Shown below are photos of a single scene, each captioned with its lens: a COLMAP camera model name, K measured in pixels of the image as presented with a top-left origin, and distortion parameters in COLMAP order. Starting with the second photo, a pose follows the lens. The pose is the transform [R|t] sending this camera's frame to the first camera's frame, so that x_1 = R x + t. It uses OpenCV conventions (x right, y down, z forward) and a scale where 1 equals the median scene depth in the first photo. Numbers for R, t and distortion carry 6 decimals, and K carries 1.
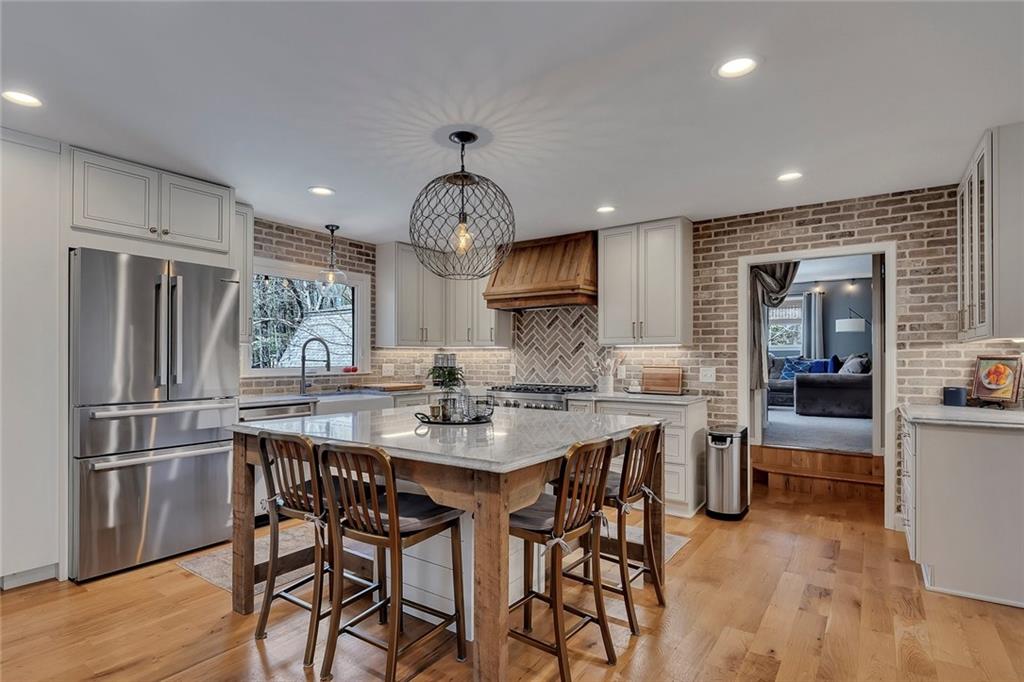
lens RADIAL K [[460.0, 0, 526.7], [0, 460.0, 342.4], [0, 0, 1]] dist [0.001532, -0.000035]
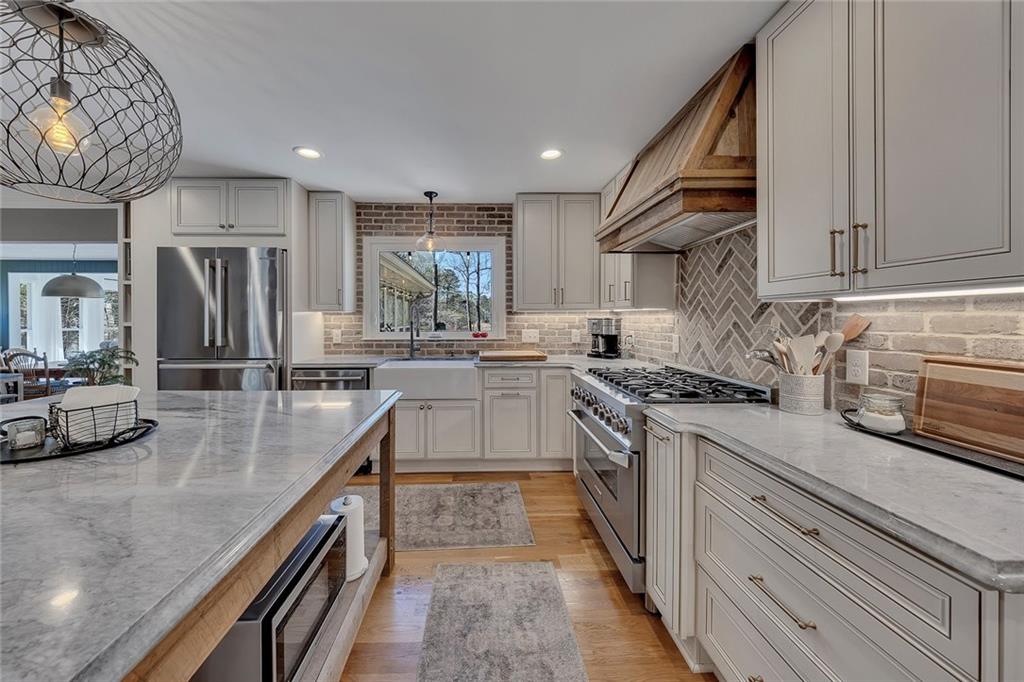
lens RADIAL K [[357.1, 0, 507.1], [0, 357.1, 317.8], [0, 0, 1]] dist [0.016409, -0.010168]
pose [[0.600680, -0.001673, -0.799488, 0.299281], [0.026883, 0.999475, 0.018106, 0.010496], [0.799037, -0.032369, 0.600409, 0.640908]]
